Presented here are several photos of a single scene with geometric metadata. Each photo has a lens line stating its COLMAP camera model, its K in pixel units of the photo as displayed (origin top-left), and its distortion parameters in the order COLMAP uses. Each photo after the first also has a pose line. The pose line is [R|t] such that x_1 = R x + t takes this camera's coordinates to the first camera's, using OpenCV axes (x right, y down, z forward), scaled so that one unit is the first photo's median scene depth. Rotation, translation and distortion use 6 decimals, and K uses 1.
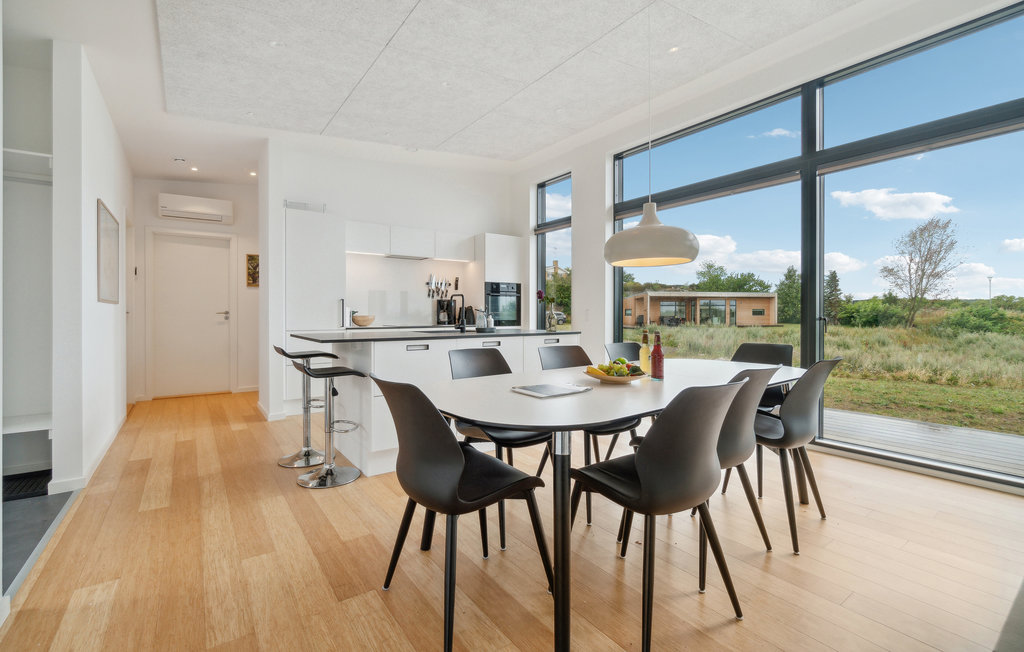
lens RADIAL K [[453.9, 0, 507.7], [0, 453.9, 314.0], [0, 0, 1]] dist [0.002664, 0.000544]
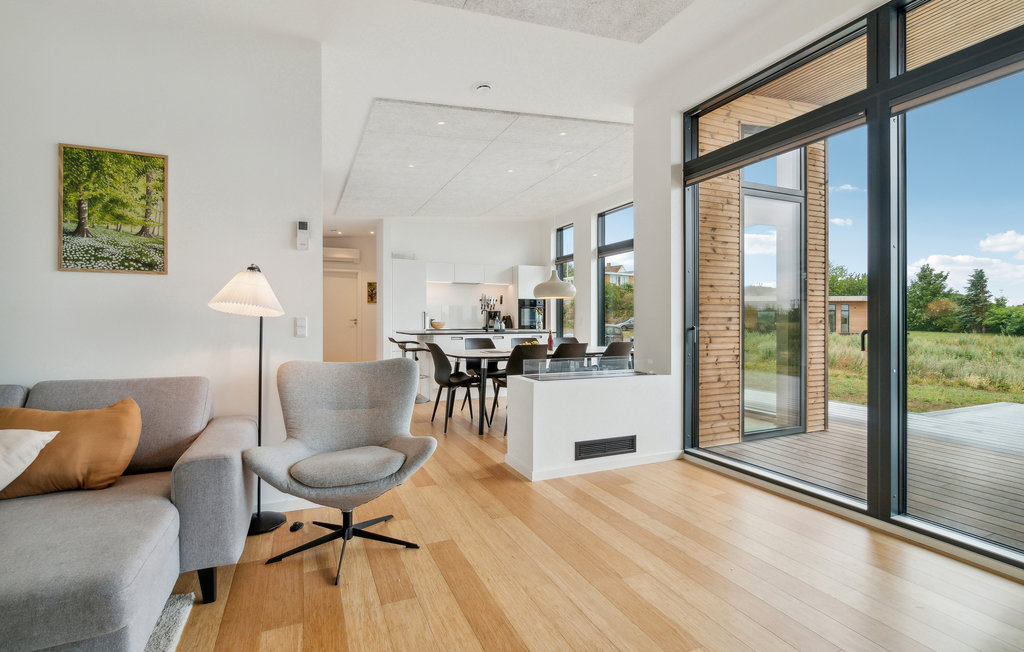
lens RADIAL K [[466.2, 0, 500.2], [0, 466.2, 319.5], [0, 0, 1]] dist [0.000932, -0.000029]
pose [[0.977943, 0.001012, -0.208870, 0.207719], [-0.001020, 0.999999, 0.000069, -0.004604], [0.208870, 0.000145, 0.977943, -0.479220]]
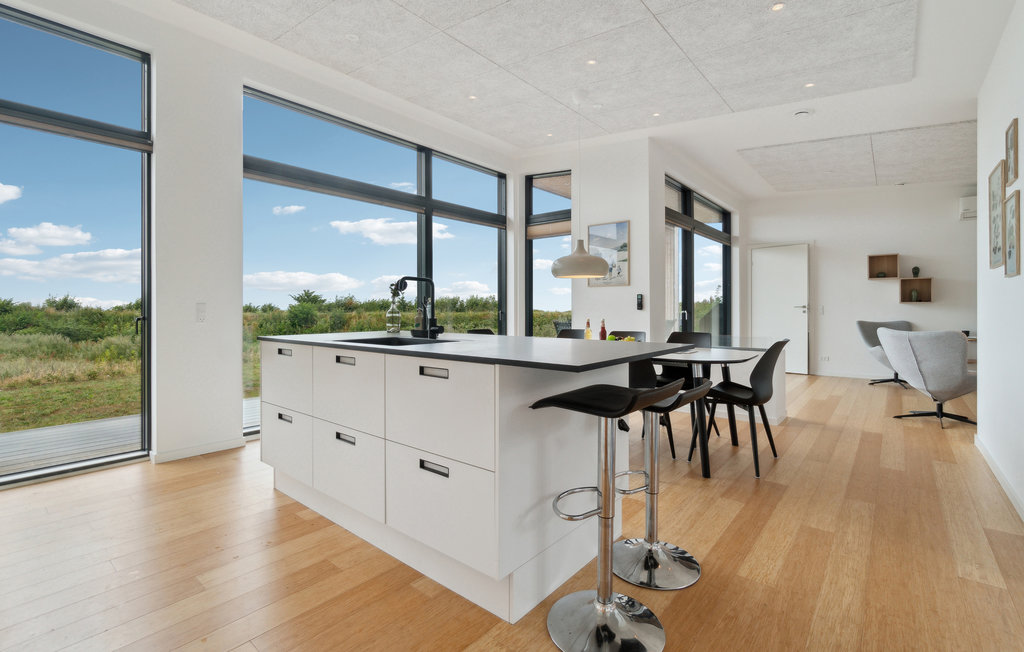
lens RADIAL K [[453.9, 0, 507.7], [0, 453.9, 314.0], [0, 0, 1]] dist [0.002664, 0.000544]
pose [[-0.252406, -0.006965, 0.967596, -0.988951], [0.000489, 0.999973, 0.007326, 0.000066], [-0.967621, 0.002322, -0.252396, 1.393504]]
